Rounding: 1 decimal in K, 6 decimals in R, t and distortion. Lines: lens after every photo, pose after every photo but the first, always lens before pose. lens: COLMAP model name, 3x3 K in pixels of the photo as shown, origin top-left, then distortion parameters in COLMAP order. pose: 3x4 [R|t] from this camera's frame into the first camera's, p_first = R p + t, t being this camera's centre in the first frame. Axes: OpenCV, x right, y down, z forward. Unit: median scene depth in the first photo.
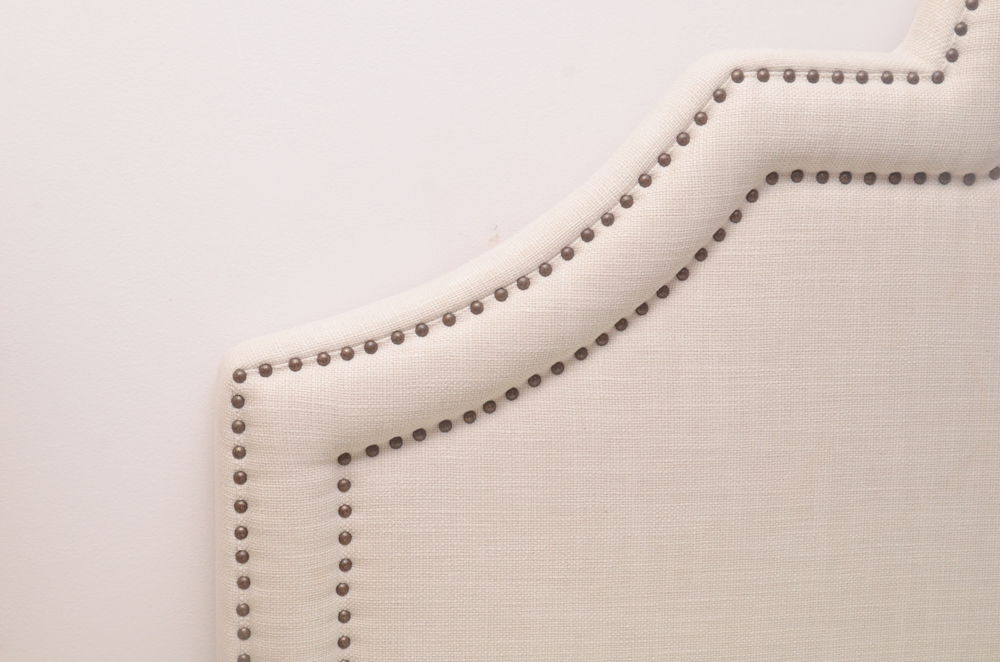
lens RADIAL K [[1561.9, 0, 498.3], [0, 1561.9, 335.2], [0, 0, 1]] dist [-0.017674, 0.000000]
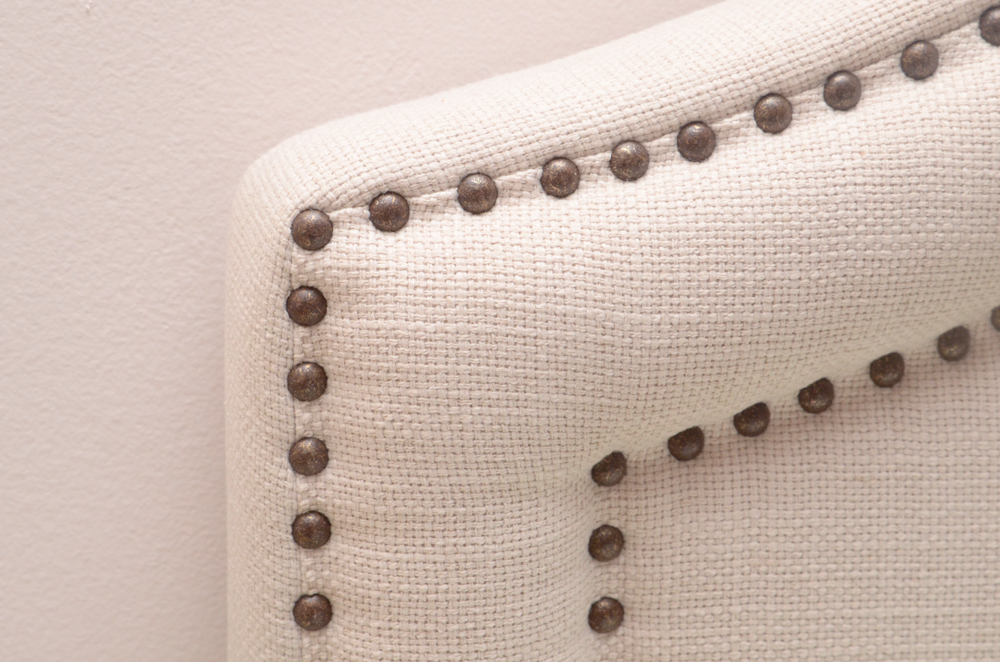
lens RADIAL K [[2043.9, 0, 500.4], [0, 2043.9, 330.5], [0, 0, 1]] dist [-0.160686, 0.000000]
pose [[0.999186, -0.009753, 0.039131, -0.141619], [0.007340, 0.998091, 0.061326, 0.021120], [-0.039654, -0.060989, 0.997350, 0.561213]]
